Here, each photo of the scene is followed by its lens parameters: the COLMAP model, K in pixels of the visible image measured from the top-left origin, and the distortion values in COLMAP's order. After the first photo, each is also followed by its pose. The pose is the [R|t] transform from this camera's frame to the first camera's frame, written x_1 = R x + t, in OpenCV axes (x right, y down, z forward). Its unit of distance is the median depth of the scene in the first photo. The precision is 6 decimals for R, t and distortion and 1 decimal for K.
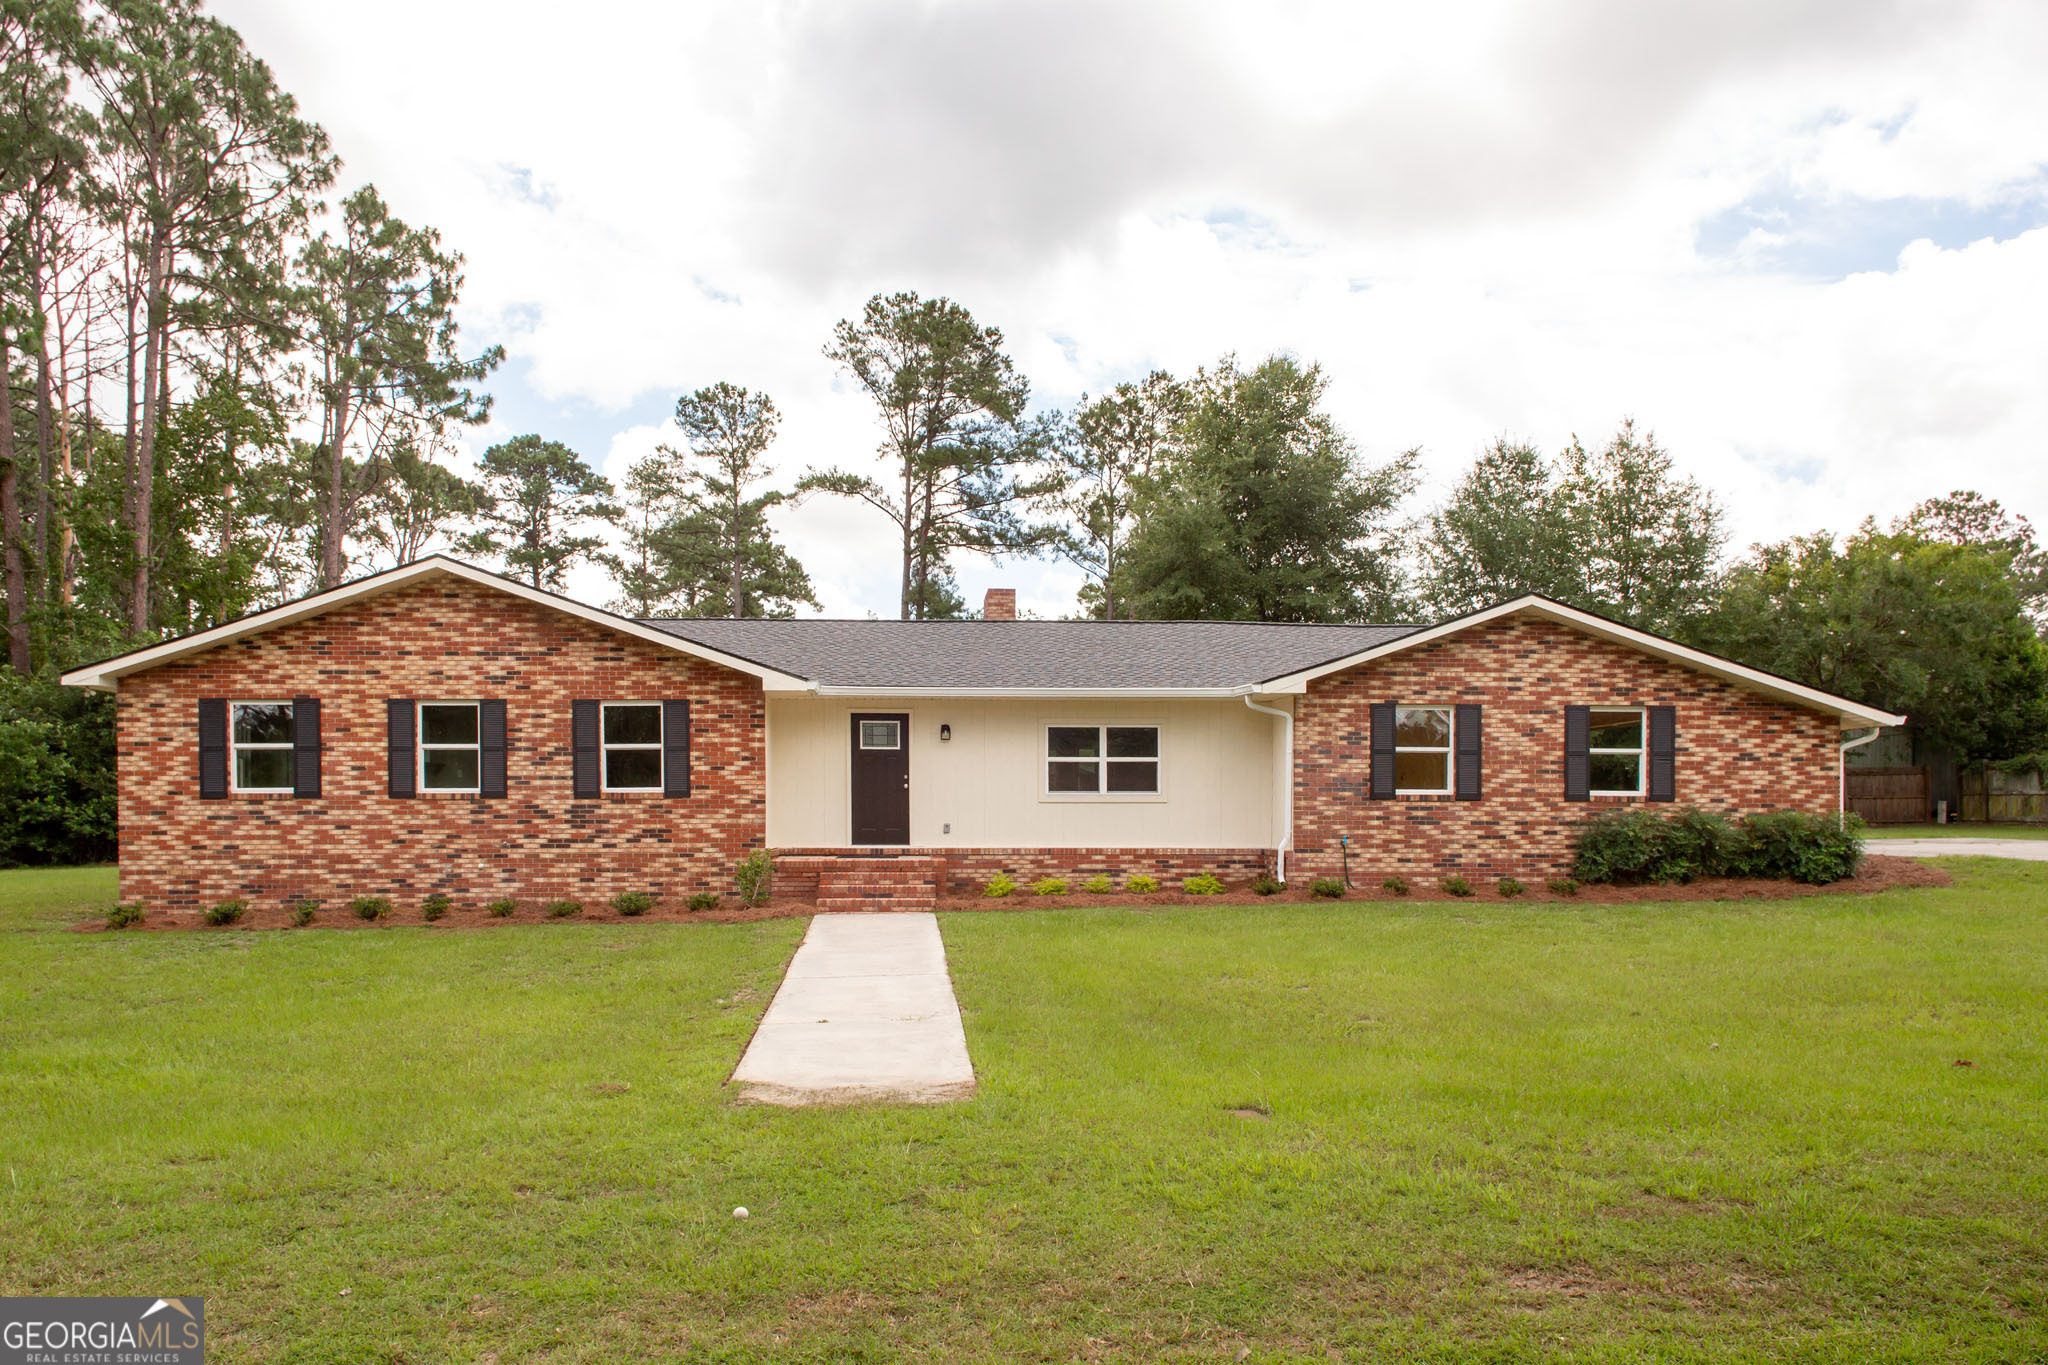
lens RADIAL K [[1165.3, 0, 1058.7], [0, 1165.3, 827.0], [0, 0, 1]] dist [0.021638, -0.005339]
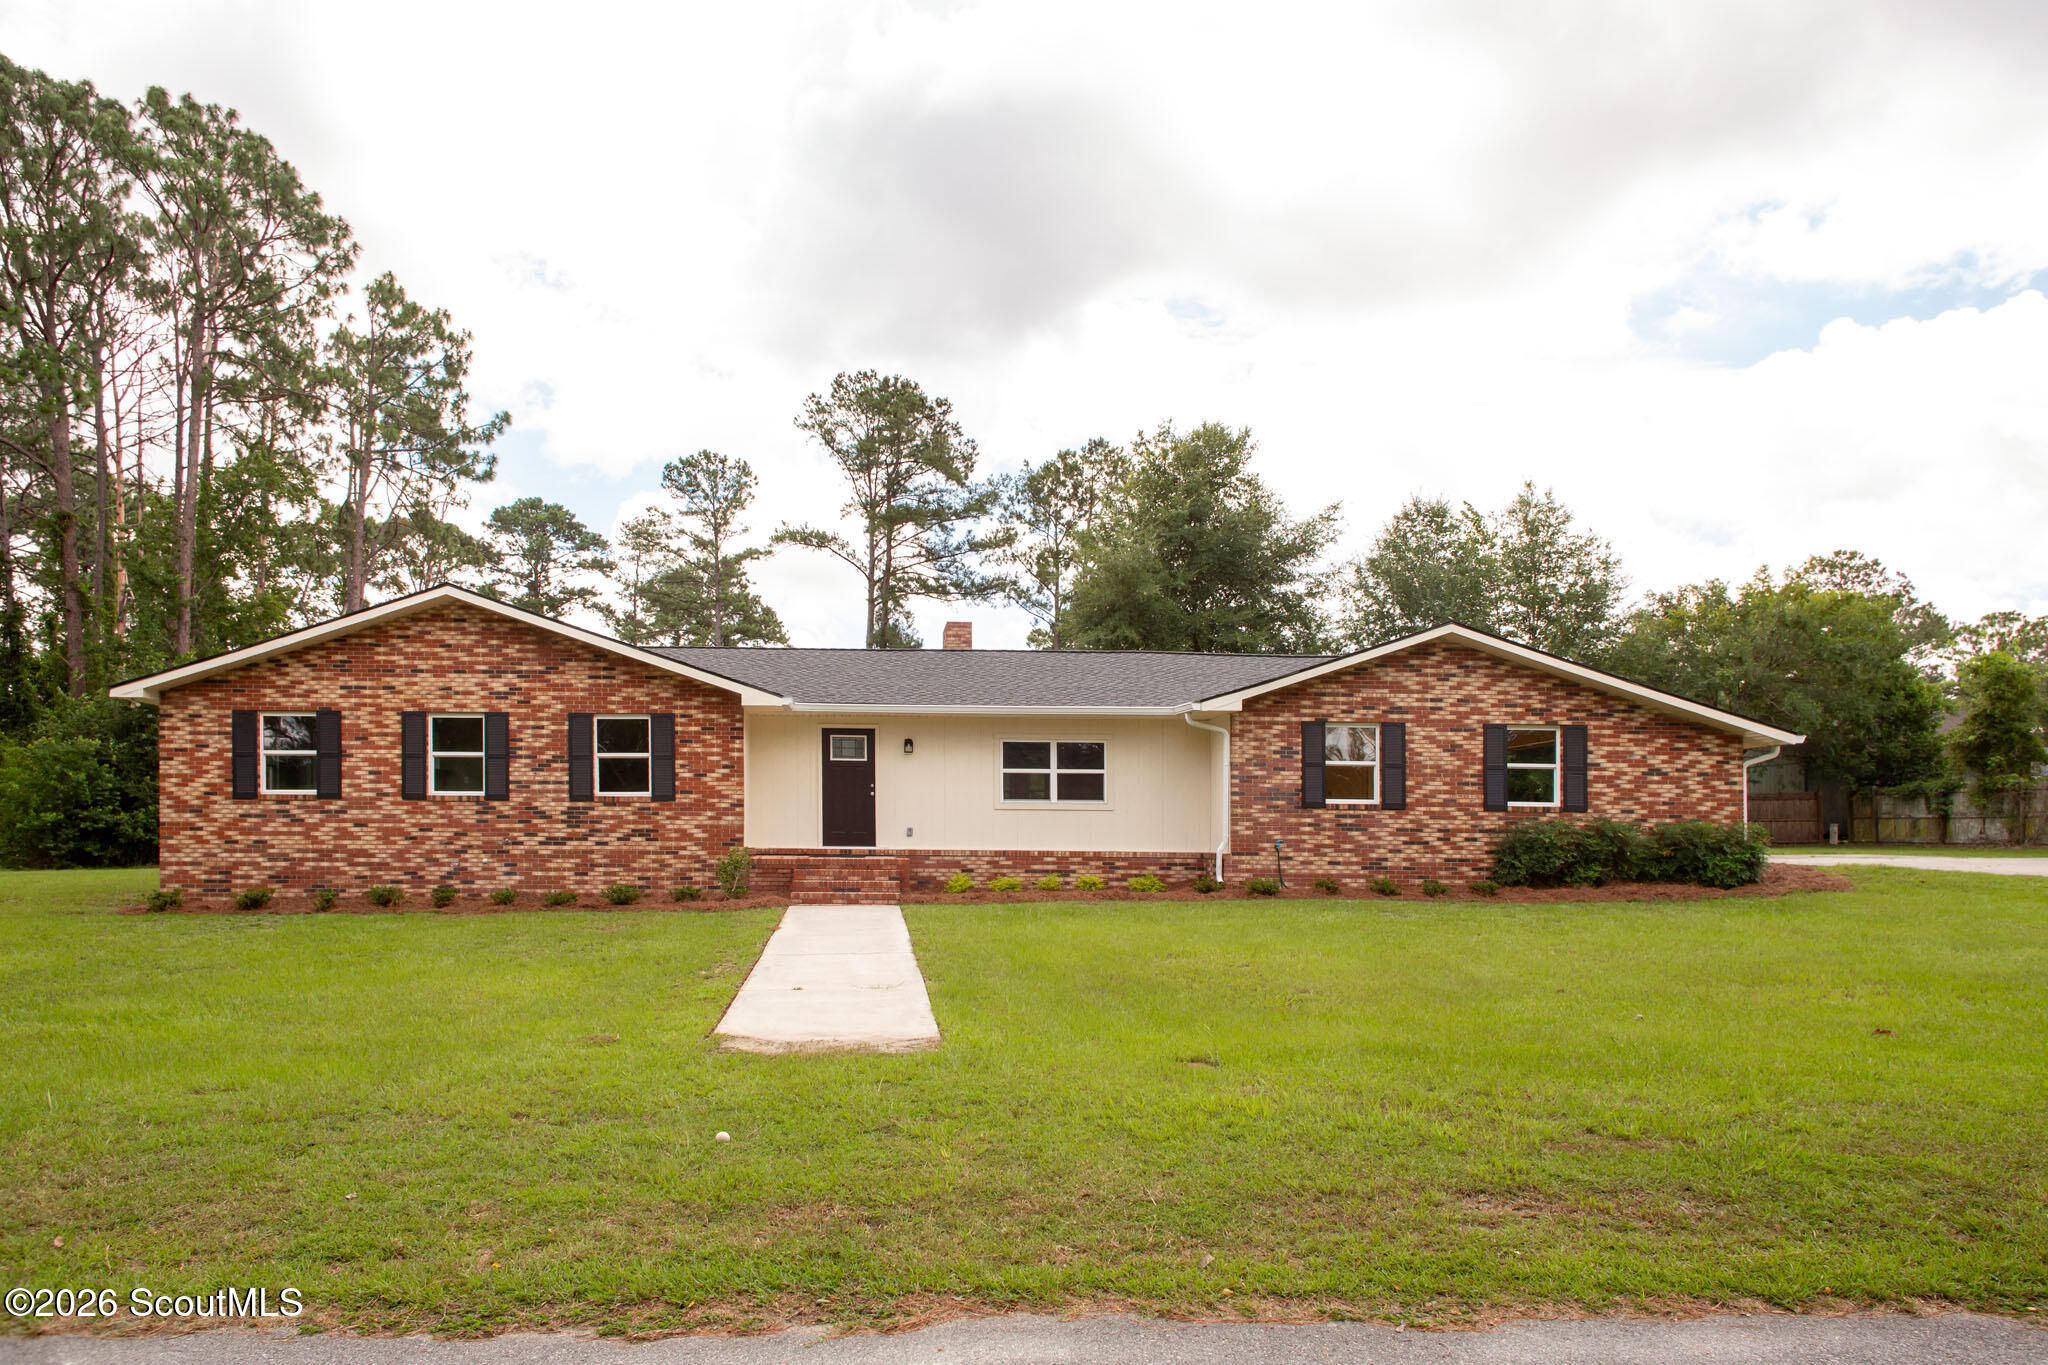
lens RADIAL K [[1165.3, 0, 1012.3], [0, 1165.3, 699.7], [0, 0, 1]] dist [0.021638, -0.005339]
pose [[0.999698, 0.002137, -0.024497, 0.026303], [-0.001958, 0.999971, 0.007349, -0.132496], [0.024512, -0.007298, 0.999673, -0.083147]]
